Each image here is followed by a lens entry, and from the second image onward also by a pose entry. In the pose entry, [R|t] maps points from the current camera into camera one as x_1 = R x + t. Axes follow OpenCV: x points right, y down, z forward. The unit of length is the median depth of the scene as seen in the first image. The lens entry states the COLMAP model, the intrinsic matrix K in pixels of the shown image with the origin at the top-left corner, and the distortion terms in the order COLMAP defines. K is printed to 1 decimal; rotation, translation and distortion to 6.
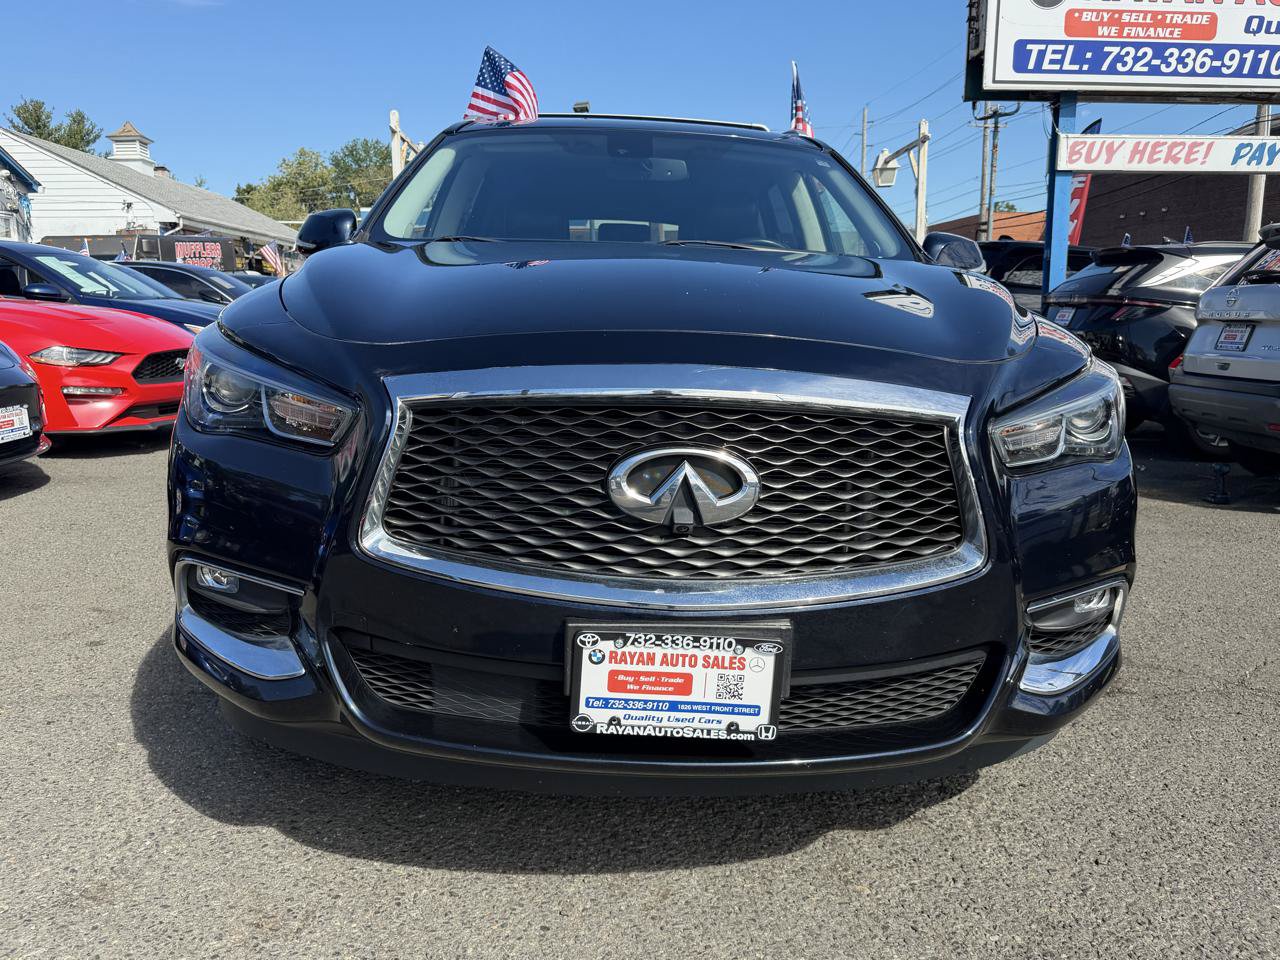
lens RADIAL K [[1015.5, 0, 634.2], [0, 1015.5, 476.3], [0, 0, 1]] dist [0.028296, -0.037810]
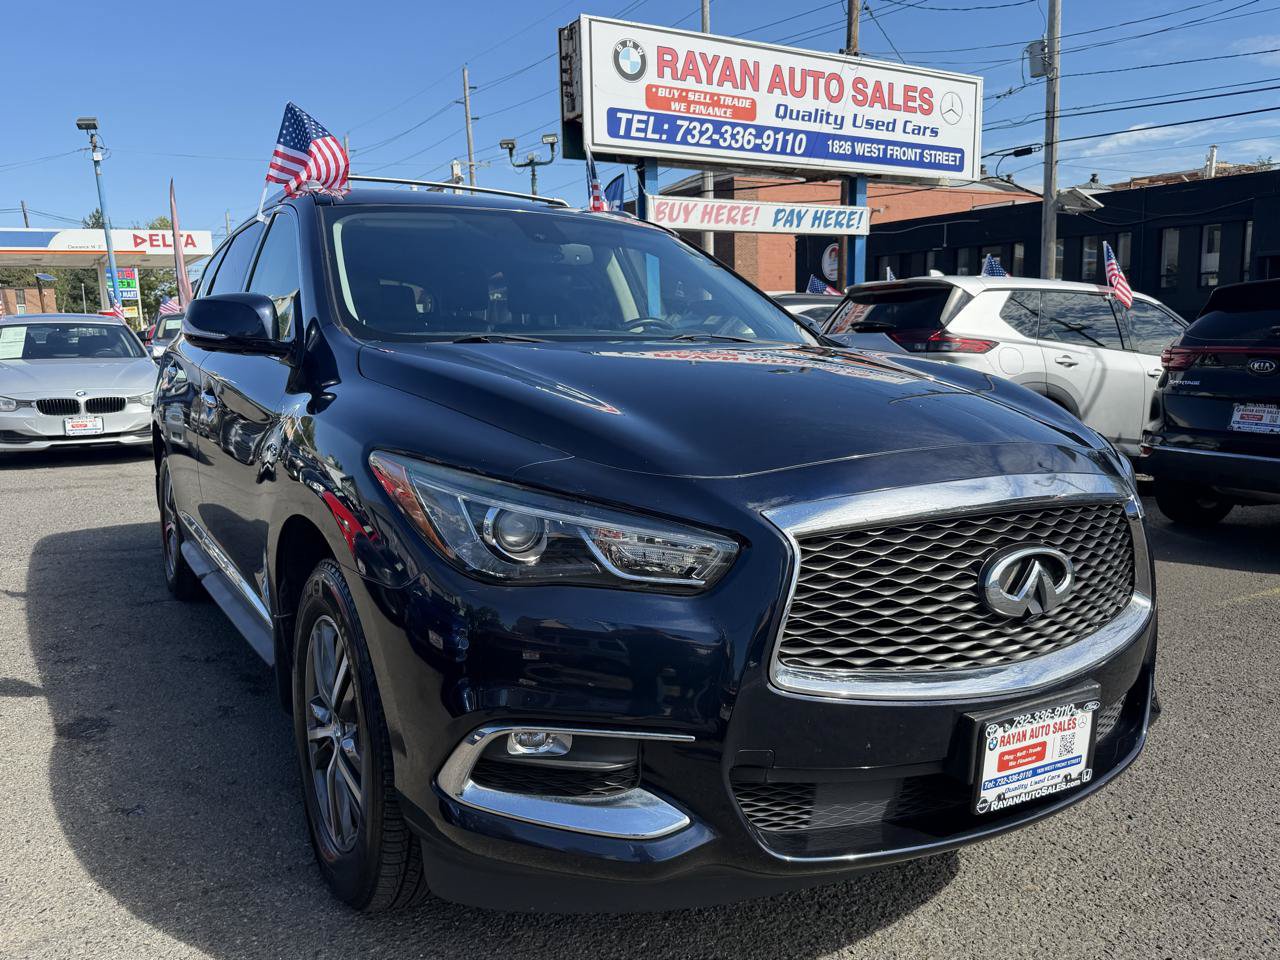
lens RADIAL K [[1015.5, 0, 643.6], [0, 1015.5, 491.2], [0, 0, 1]] dist [0.028296, -0.037810]
pose [[0.871119, -0.095829, 0.481630, -0.441304], [0.101089, 0.994763, 0.015087, -0.077950], [-0.480554, 0.035545, 0.876245, 0.091217]]
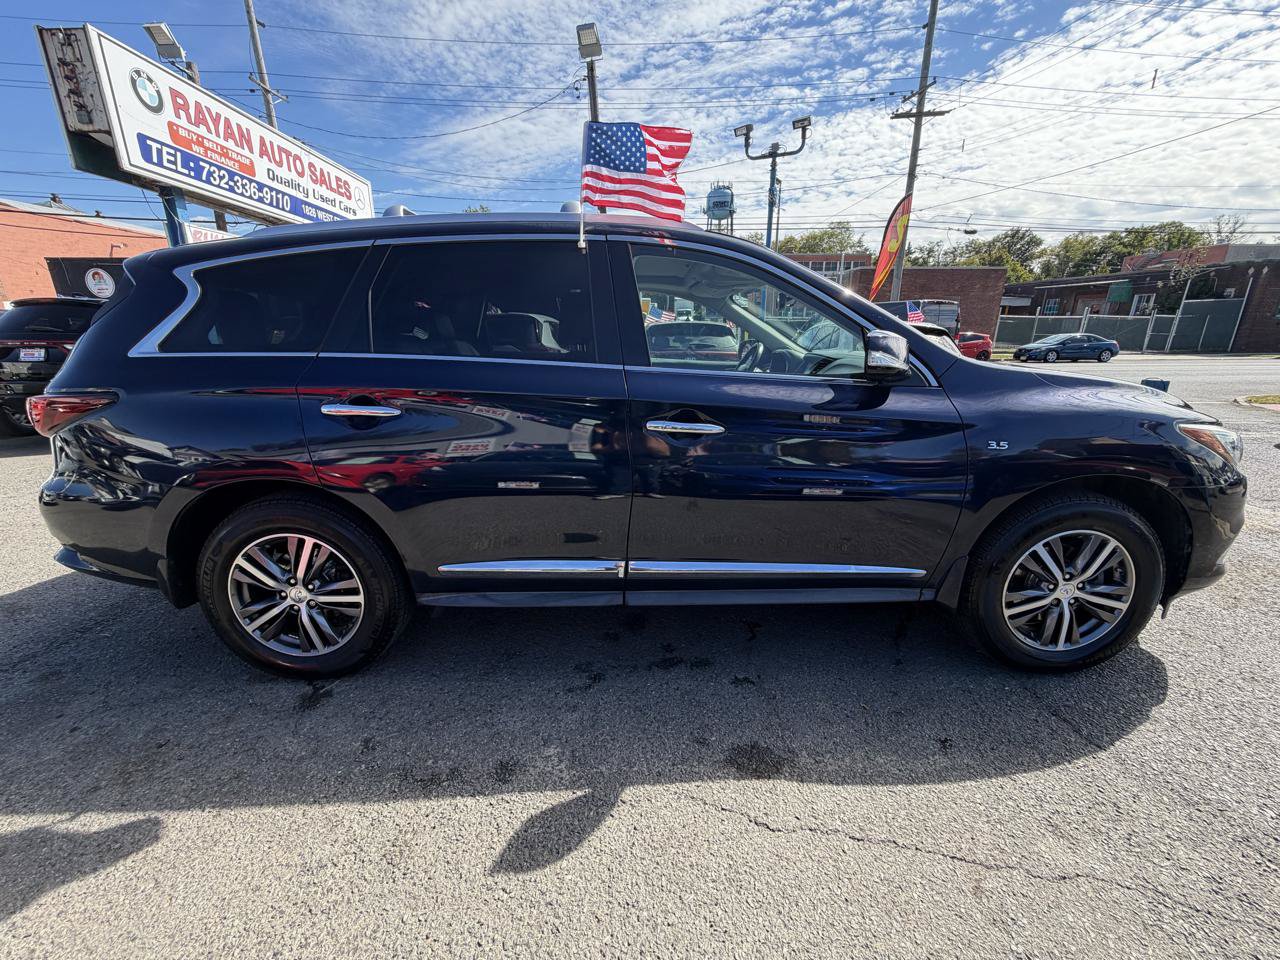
lens RADIAL K [[520.3, 0, 643.7], [0, 520.3, 475.8], [0, 0, 1]] dist [-0.003545, 0.000757]
pose [[0.000840, -0.273452, 0.961885, -0.864170], [0.167578, 0.948322, 0.269450, -0.305030], [-0.985858, 0.160964, 0.046621, 1.242546]]
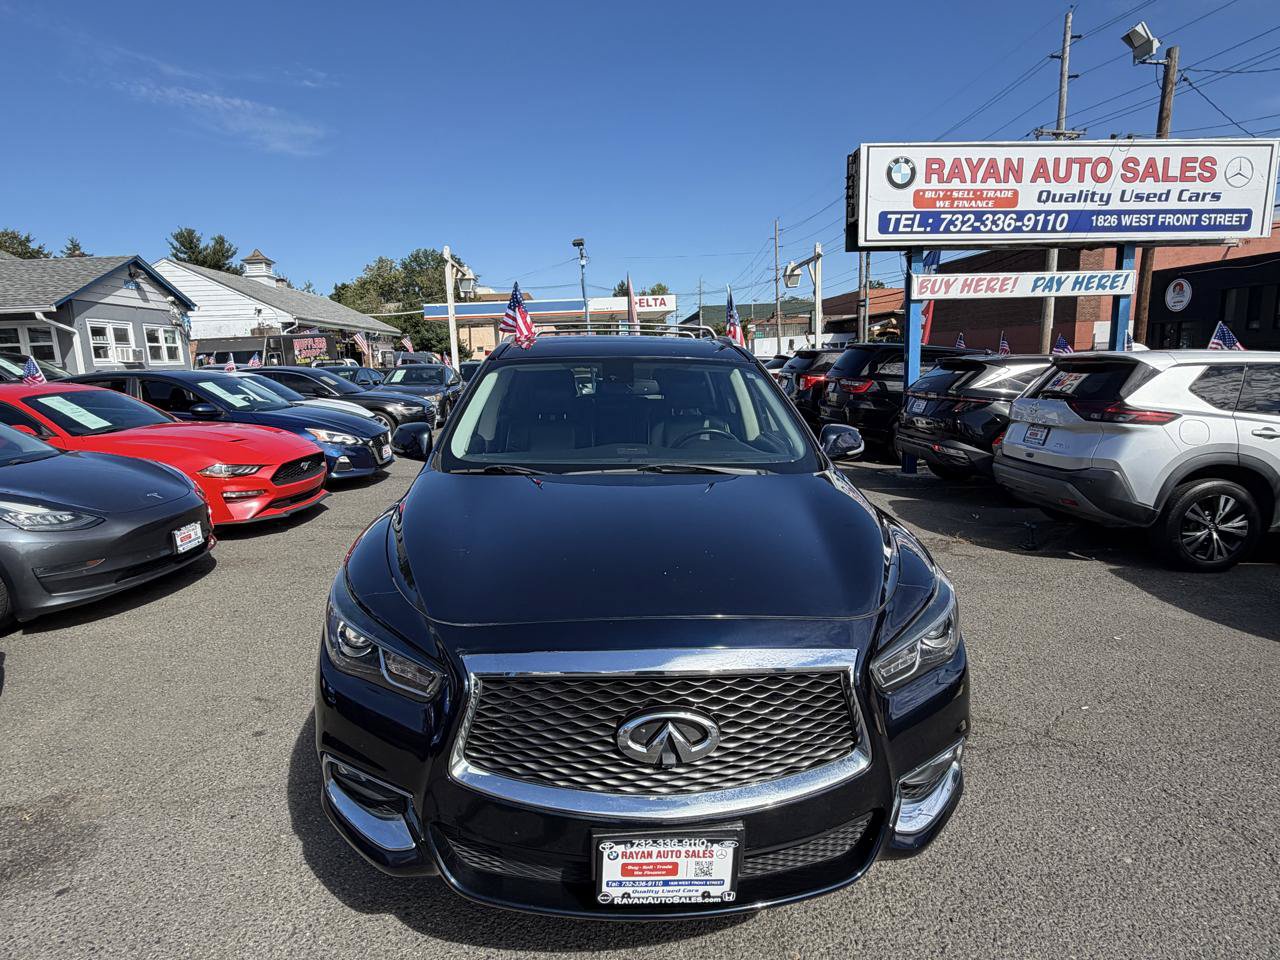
lens RADIAL K [[719.2, 0, 633.3], [0, 719.2, 474.8], [0, 0, 1]] dist [0.002315, -0.002374]
pose [[0.999369, -0.032082, 0.015268, -0.002834], [0.032077, 0.999485, 0.000591, -0.186699], [-0.015279, -0.000101, 0.999883, -0.025635]]
